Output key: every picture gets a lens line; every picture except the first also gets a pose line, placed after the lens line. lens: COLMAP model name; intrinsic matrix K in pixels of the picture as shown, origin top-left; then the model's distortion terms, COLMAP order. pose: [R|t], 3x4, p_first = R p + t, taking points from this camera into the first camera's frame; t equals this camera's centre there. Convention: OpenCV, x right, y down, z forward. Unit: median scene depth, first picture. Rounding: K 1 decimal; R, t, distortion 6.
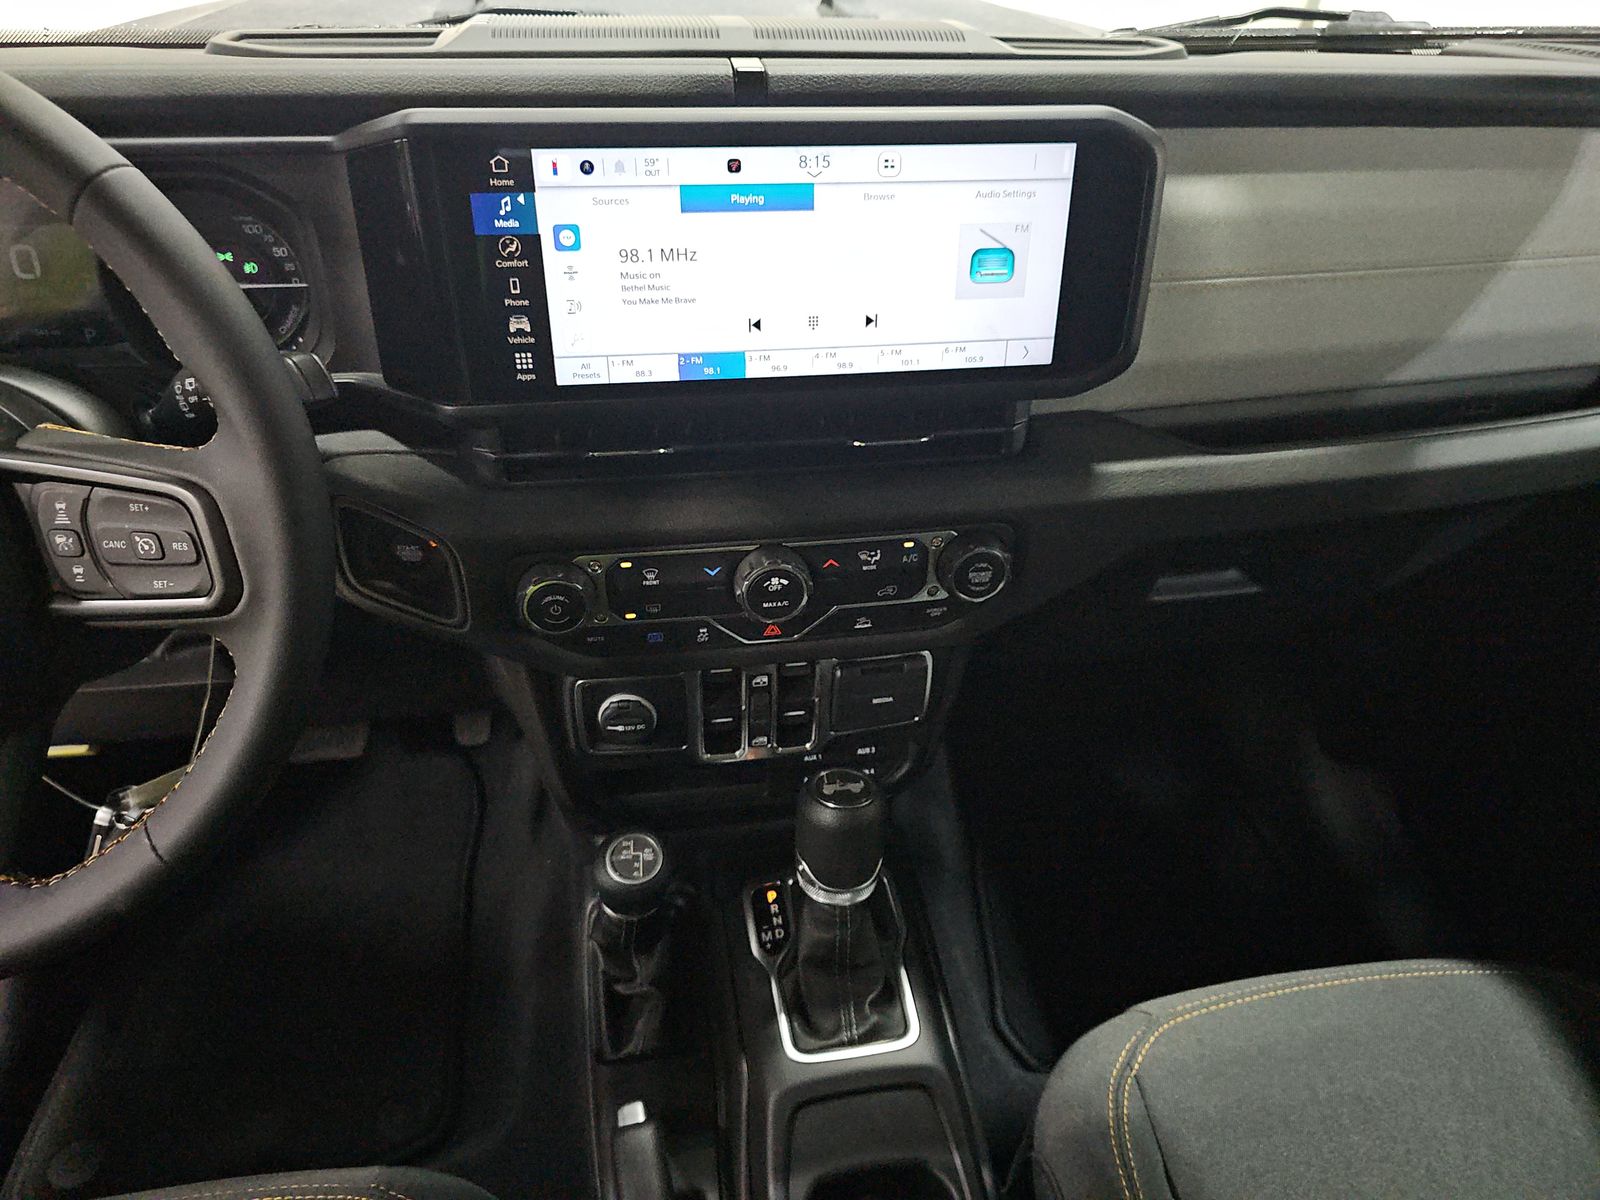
lens RADIAL K [[849.6, 0, 800.0], [0, 849.6, 600.0], [0, 0, 1]] dist [0.020370, -0.014568]
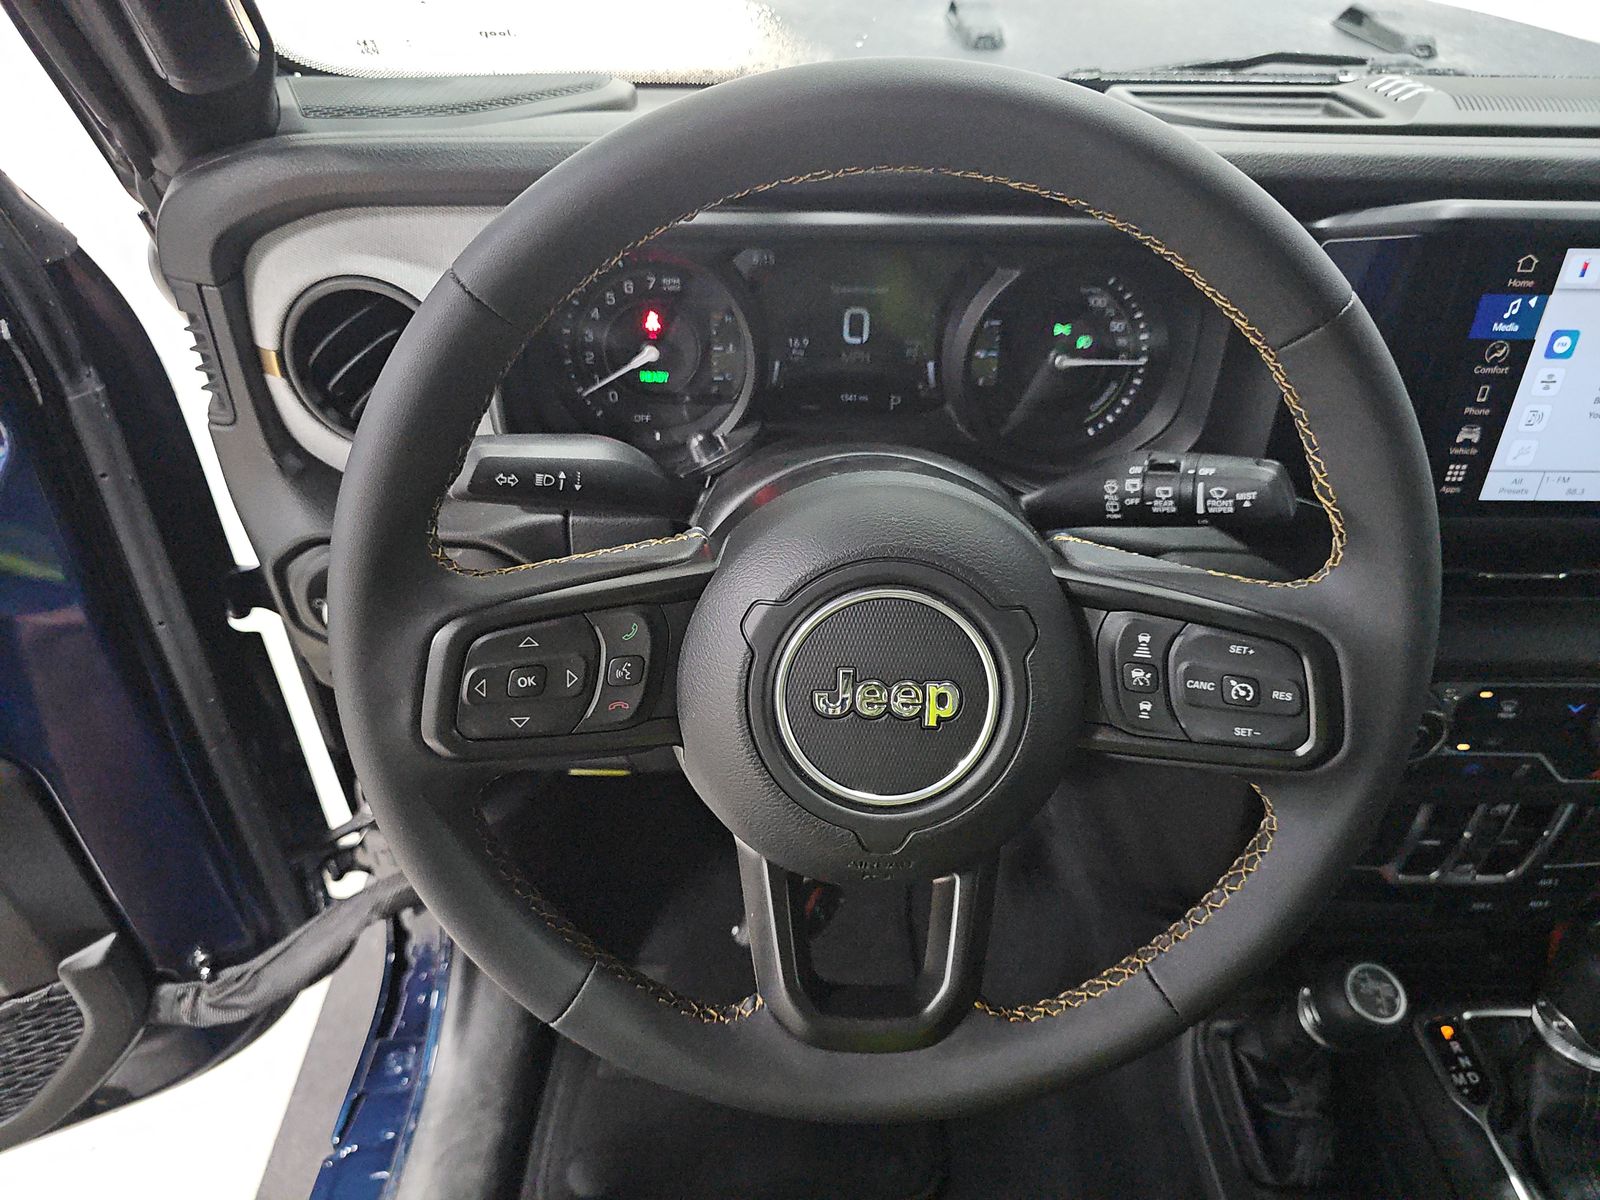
lens RADIAL K [[849.6, 0, 800.0], [0, 849.6, 600.0], [0, 0, 1]] dist [0.020370, -0.014568]
pose [[0.992209, 0.083191, -0.092741, -0.914636], [-0.080629, 0.996260, 0.031049, -0.119378], [0.094977, -0.023330, 0.995206, 0.034275]]
